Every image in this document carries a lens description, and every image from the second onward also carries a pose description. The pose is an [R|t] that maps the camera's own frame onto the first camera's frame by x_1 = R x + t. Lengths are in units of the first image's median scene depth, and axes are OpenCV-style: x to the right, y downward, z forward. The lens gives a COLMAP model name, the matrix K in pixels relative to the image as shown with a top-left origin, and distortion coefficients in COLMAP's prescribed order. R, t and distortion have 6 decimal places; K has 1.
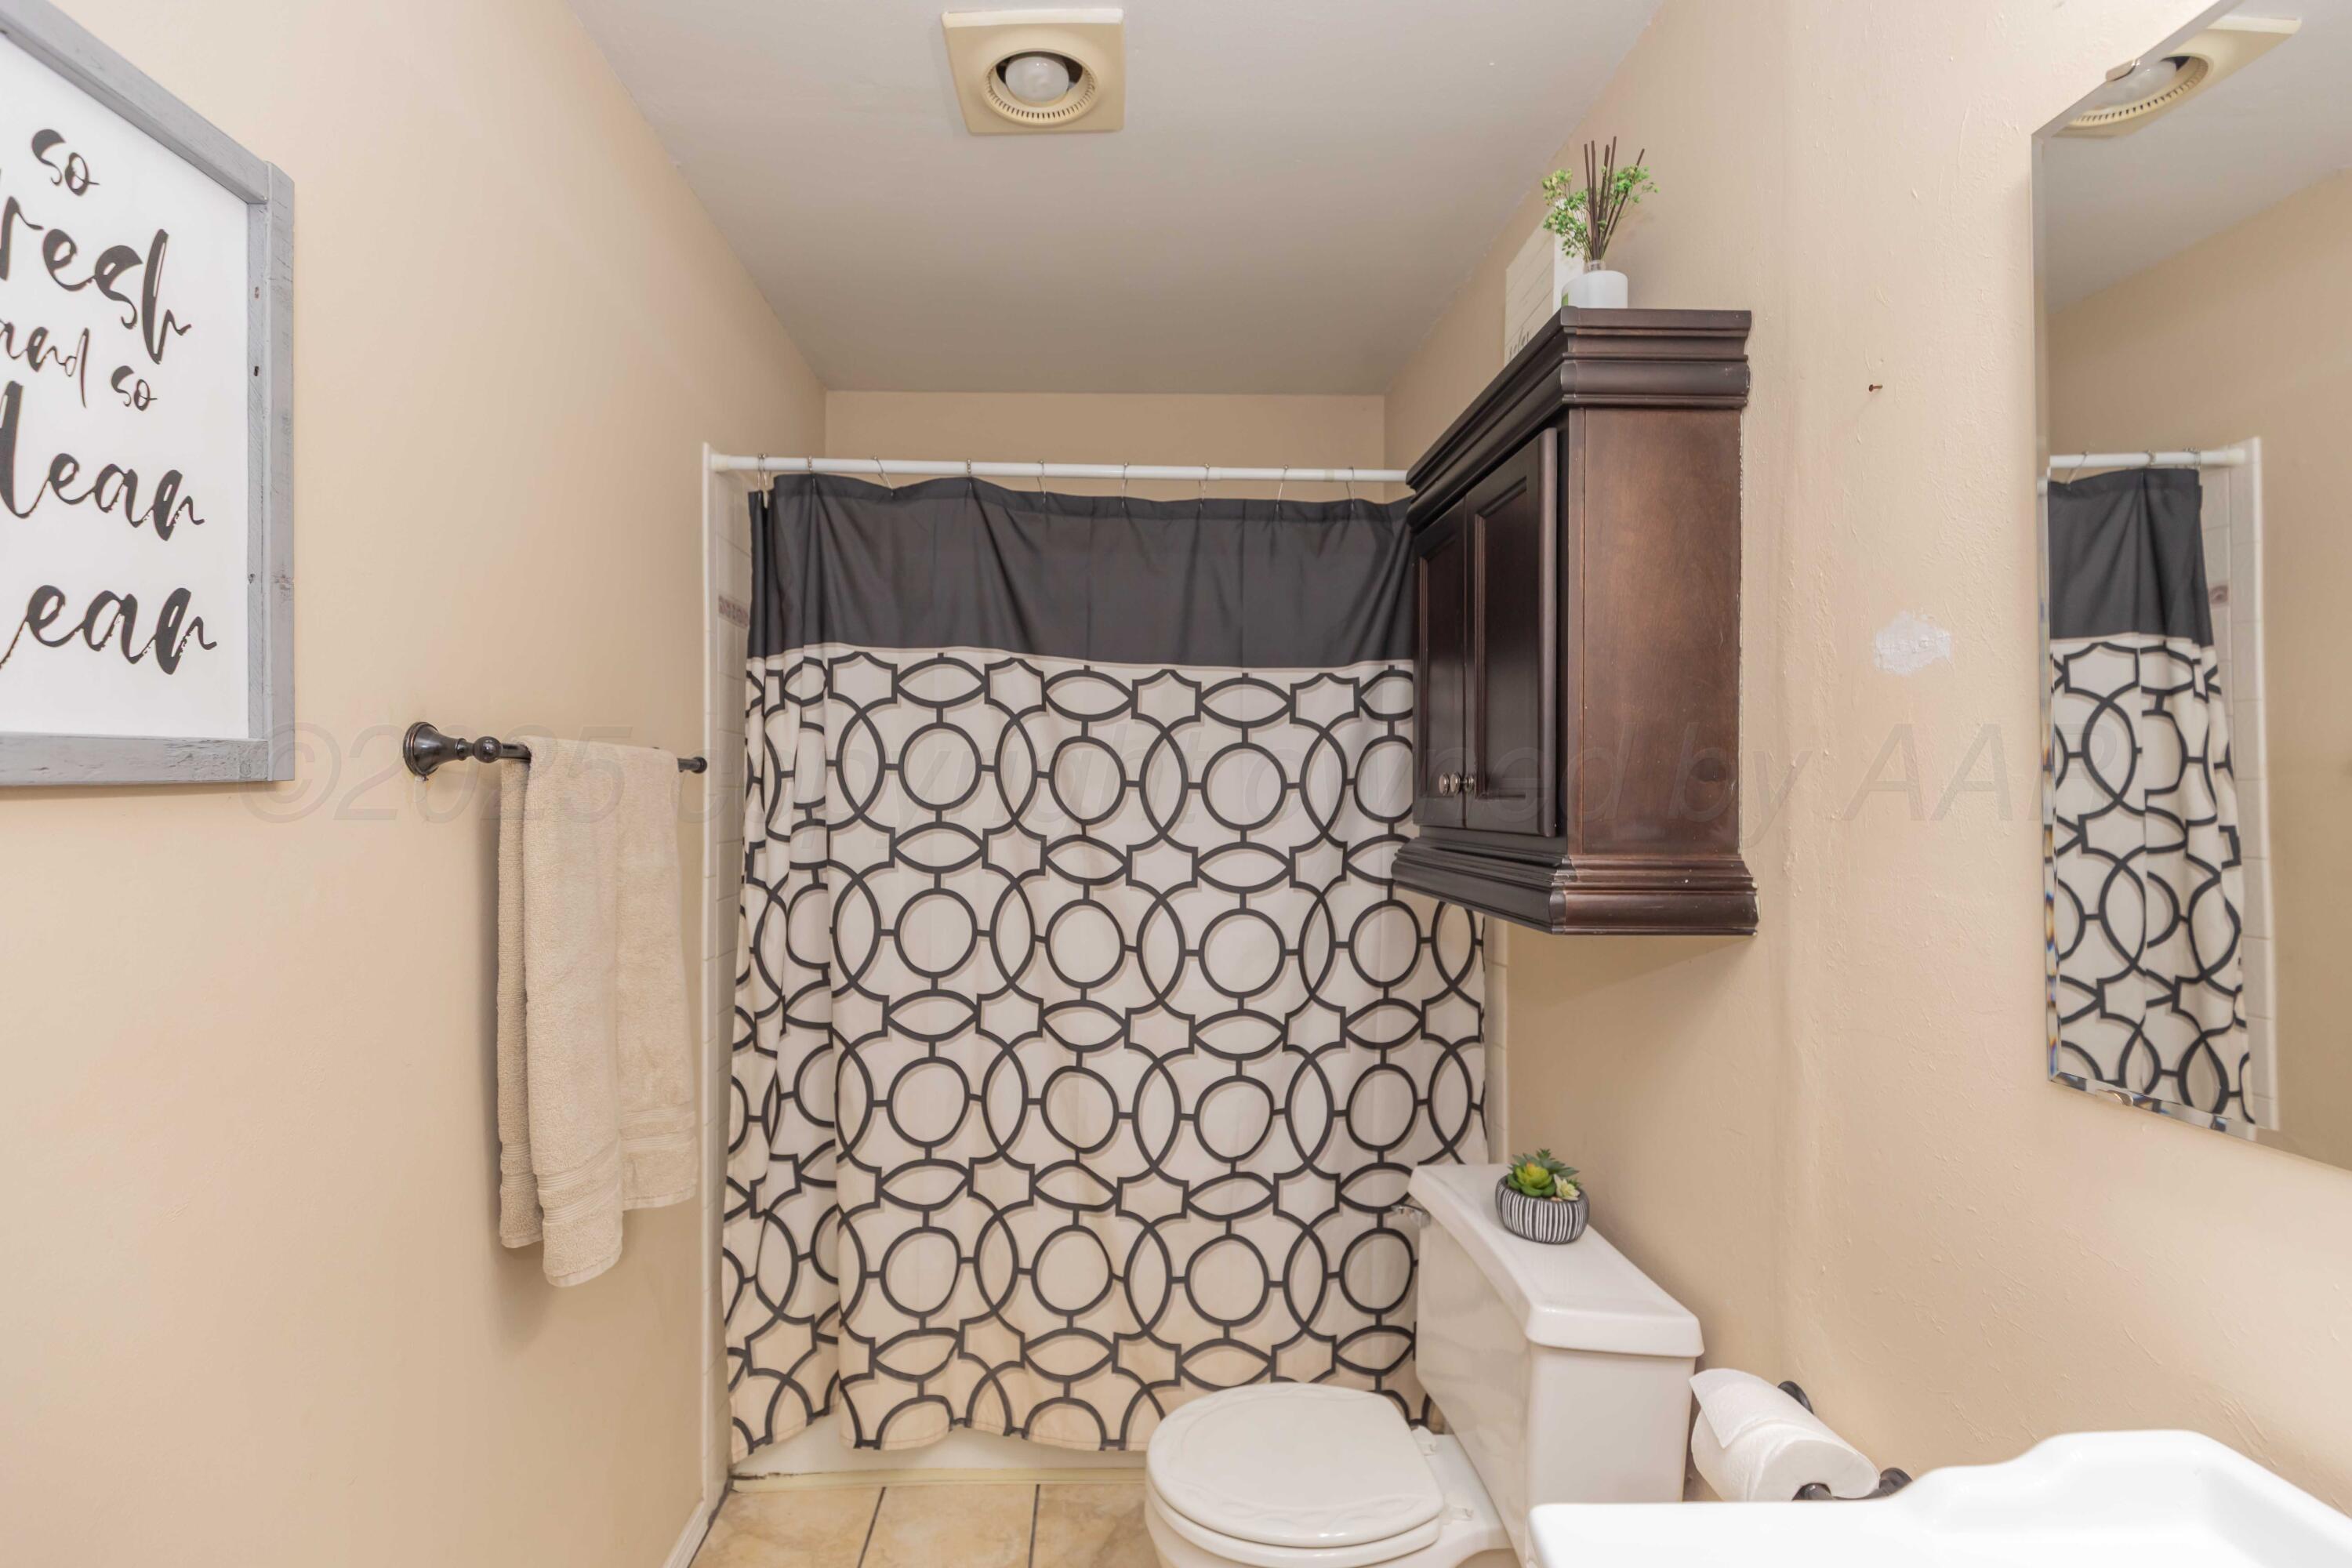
lens RADIAL K [[1024.0, 0, 1146.6], [0, 1024.0, 791.6], [0, 0, 1]] dist [0.007041, -0.003888]
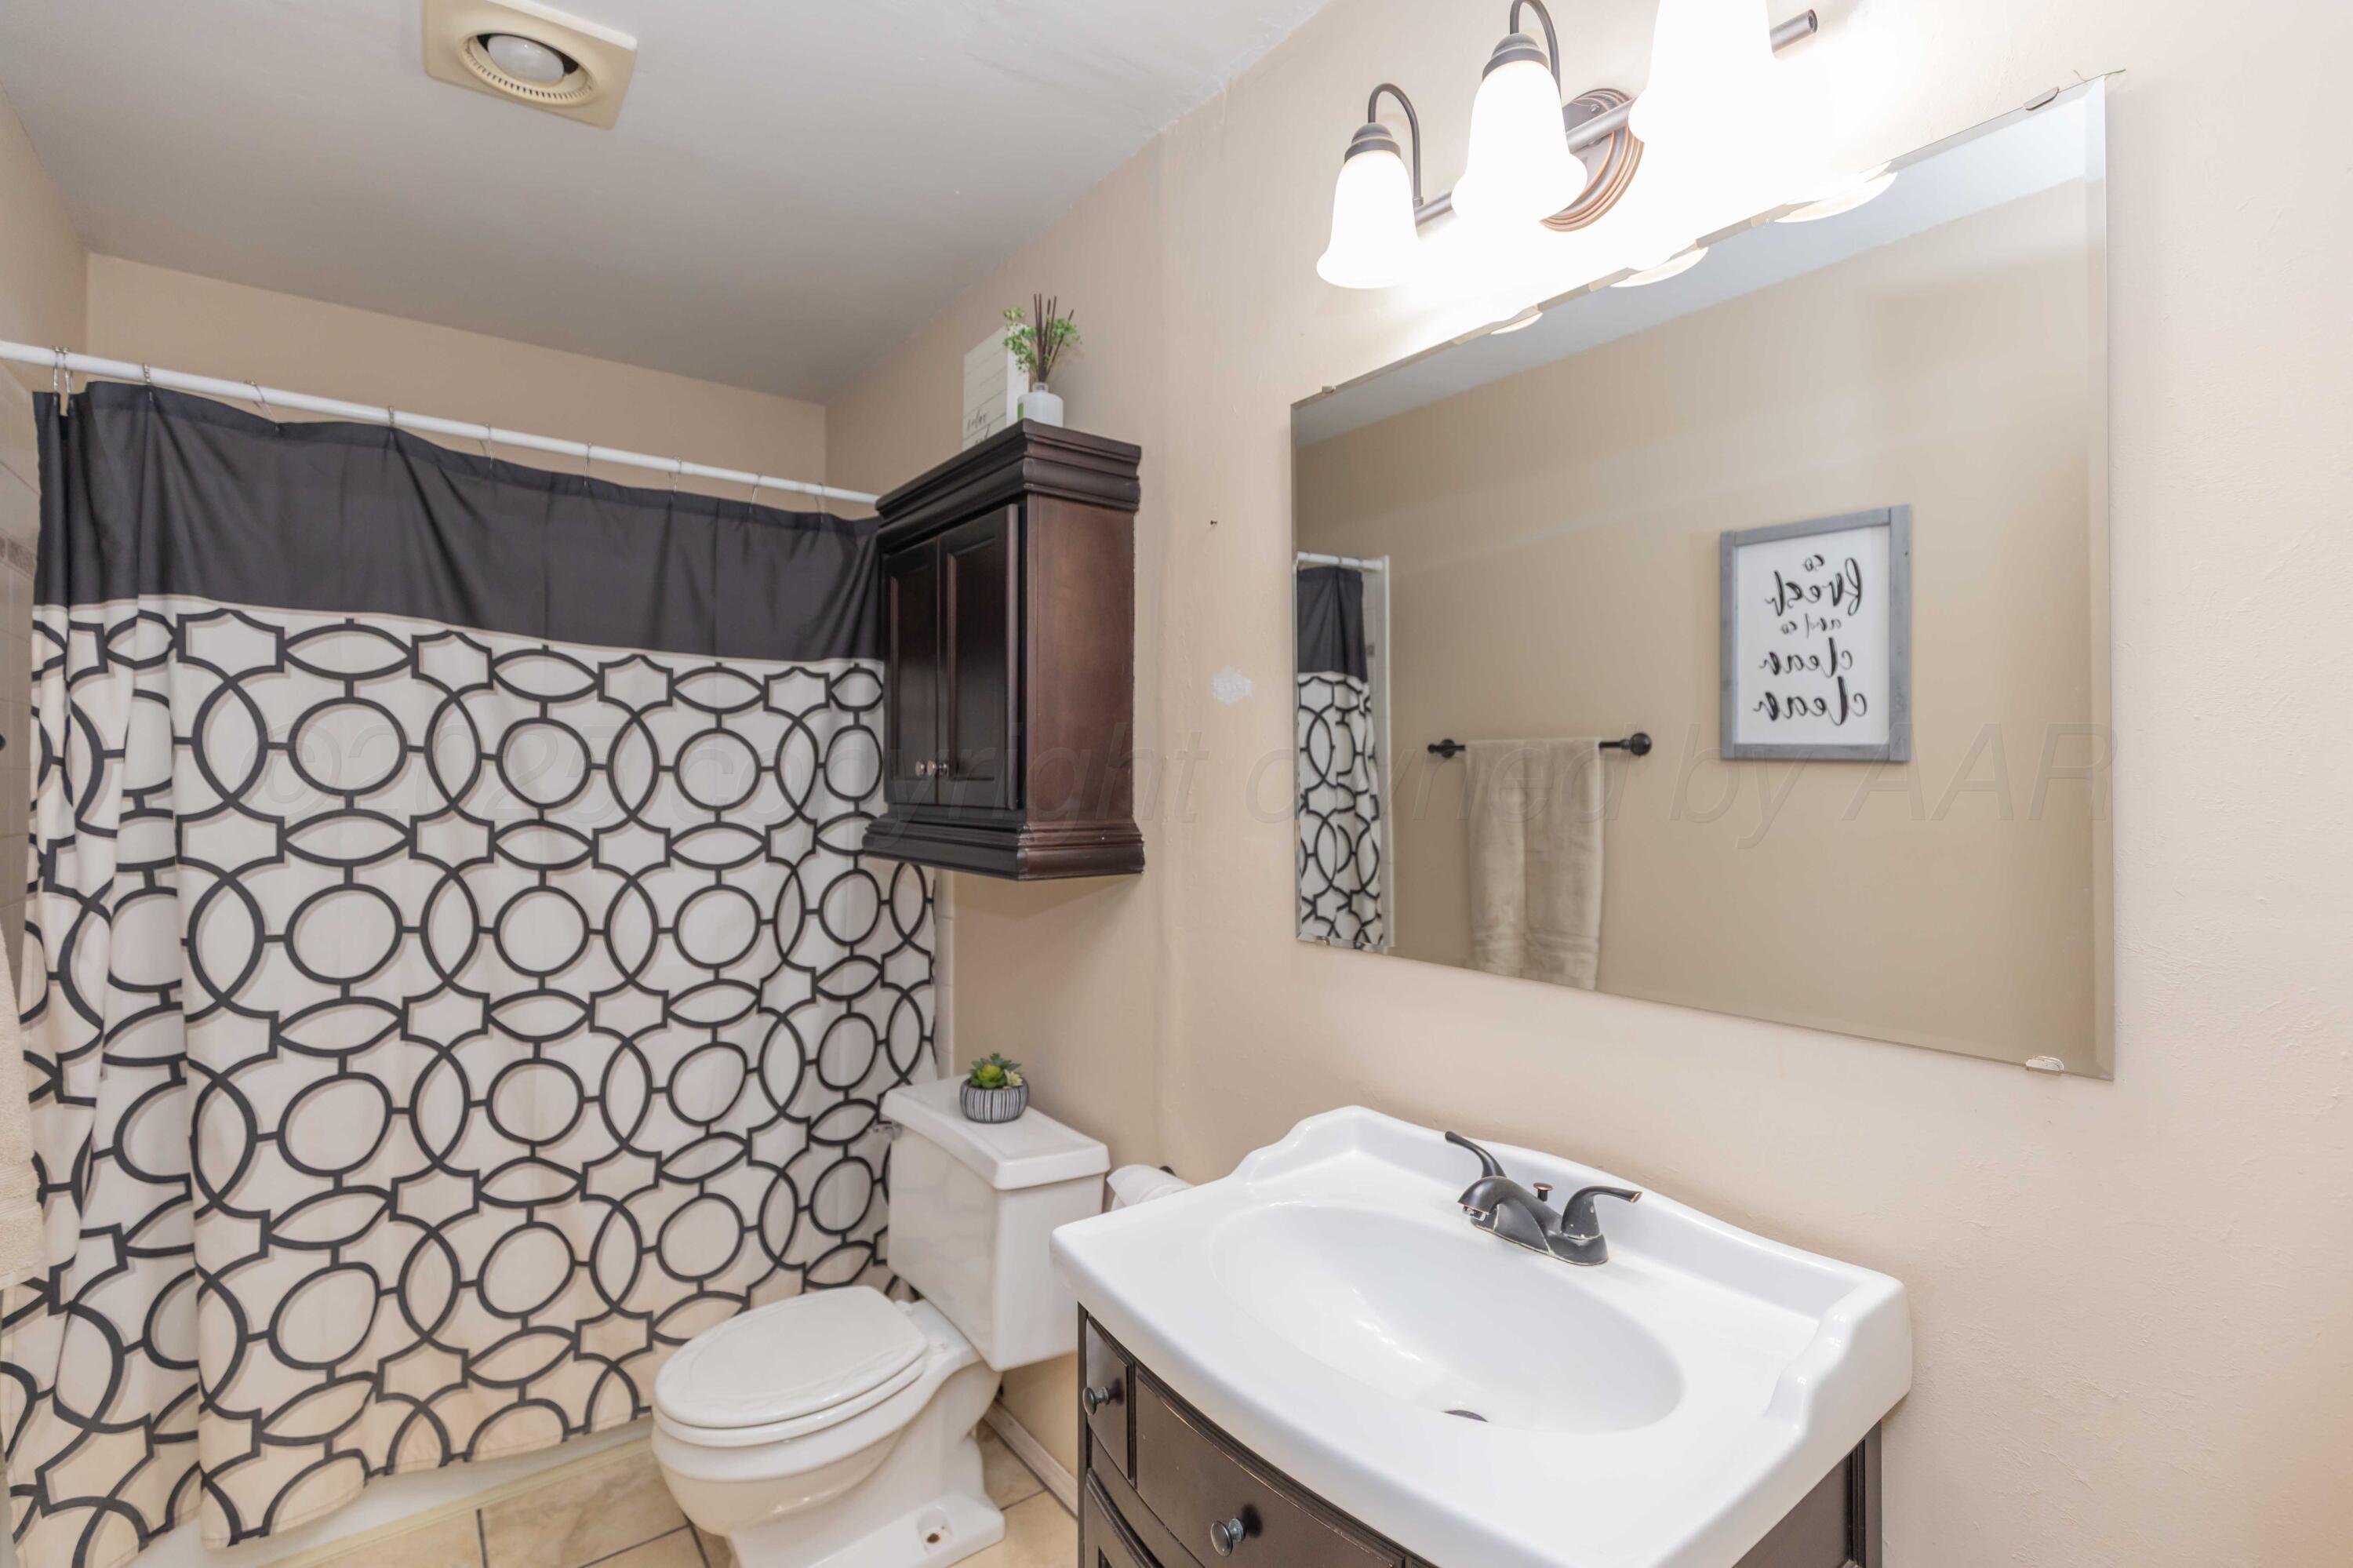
lens RADIAL K [[1024.5, 0, 1147.1], [0, 1024.5, 791.6], [0, 0, 1]] dist [0.007041, -0.003888]
pose [[0.831928, -0.011251, 0.554770, -0.122612], [-0.000313, 0.999785, 0.020746, -0.004273], [-0.554884, -0.017433, 0.831745, -0.126832]]
